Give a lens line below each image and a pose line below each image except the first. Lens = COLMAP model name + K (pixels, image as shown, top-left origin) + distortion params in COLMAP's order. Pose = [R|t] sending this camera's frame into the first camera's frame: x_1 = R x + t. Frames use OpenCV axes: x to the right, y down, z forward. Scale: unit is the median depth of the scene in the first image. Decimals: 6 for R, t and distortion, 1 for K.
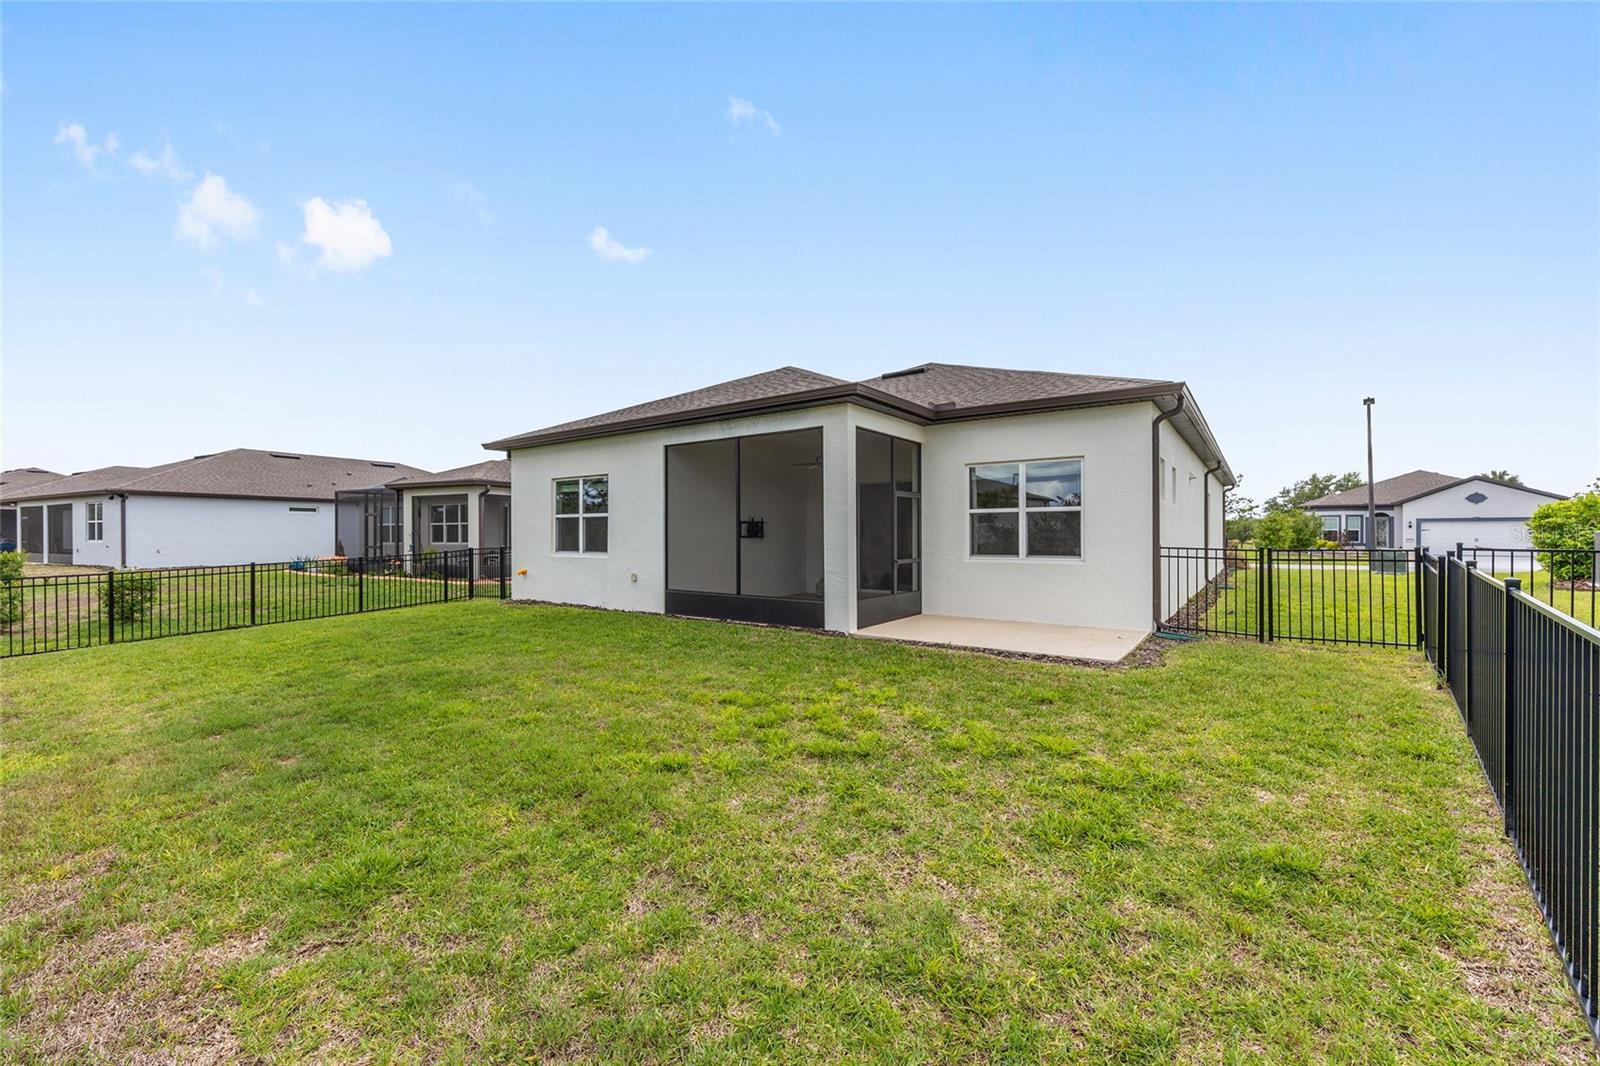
lens RADIAL K [[598.4, 0, 800.0], [0, 598.4, 533.0], [0, 0, 1]] dist [-0.001040, -0.000075]
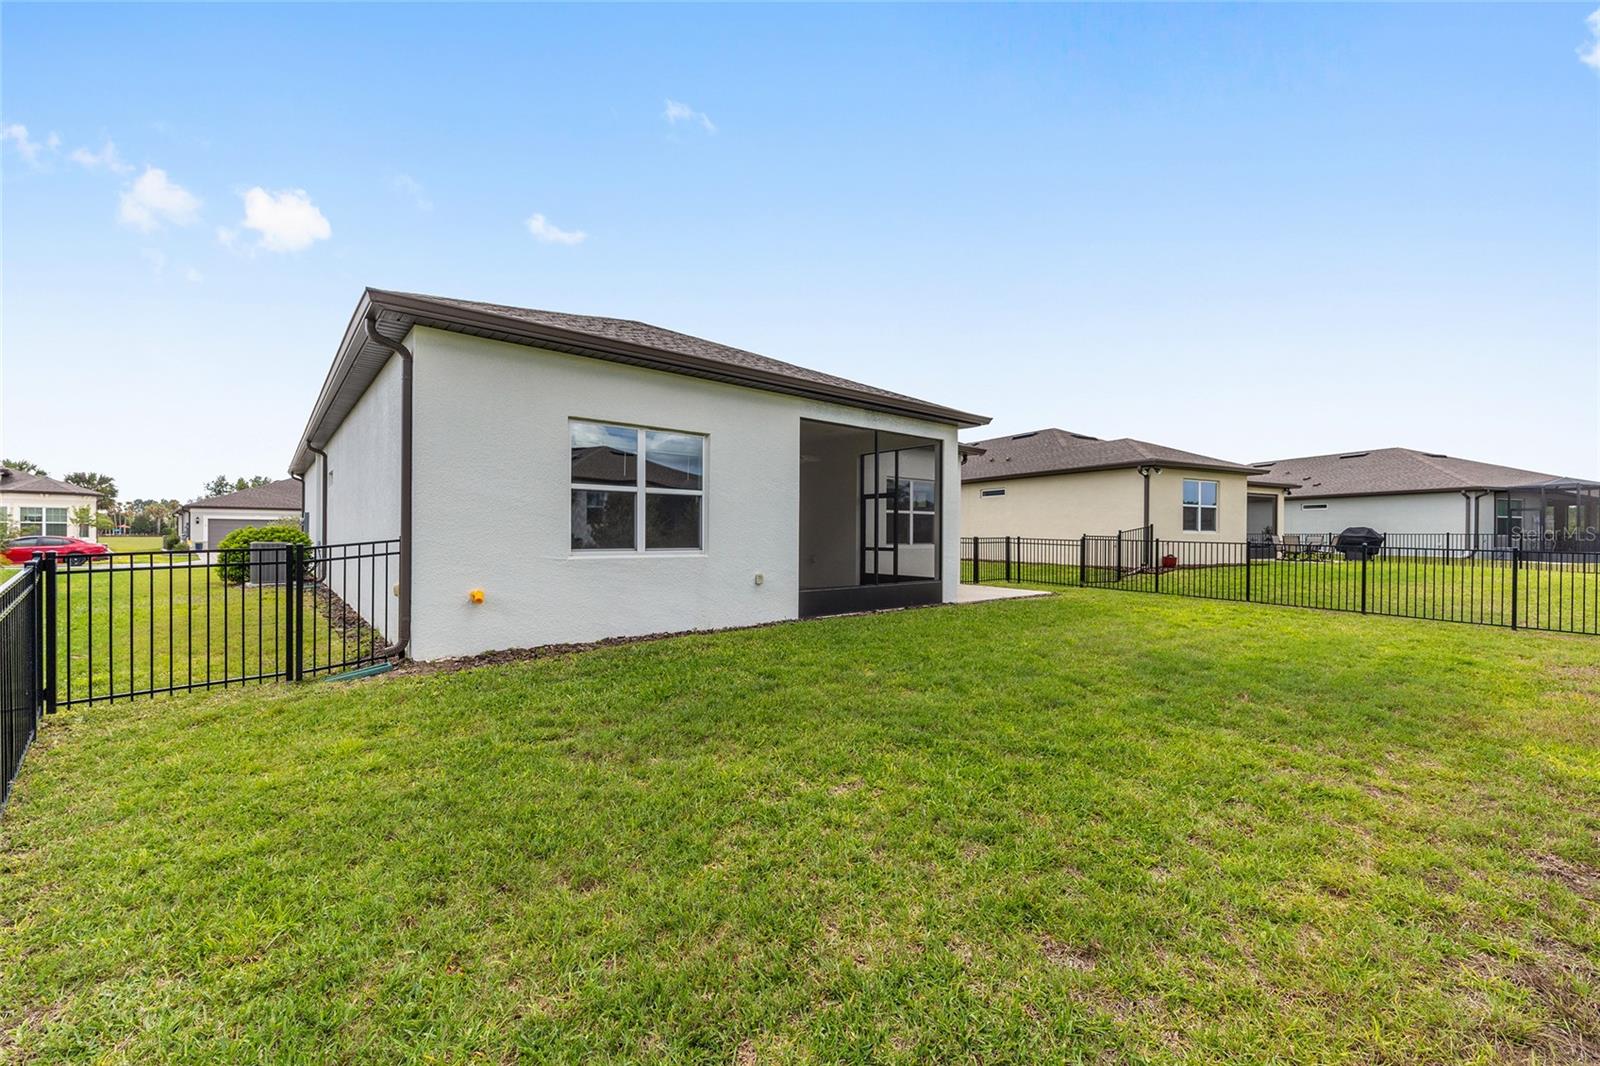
lens RADIAL K [[654.0, 0, 800.0], [0, 654.0, 533.0], [0, 0, 1]] dist [-0.001234, -0.000277]
pose [[0.259669, 0.003692, 0.965691, -1.023163], [-0.007458, 0.999971, -0.001818, 0.015599], [-0.965669, -0.006730, 0.259689, 0.707581]]
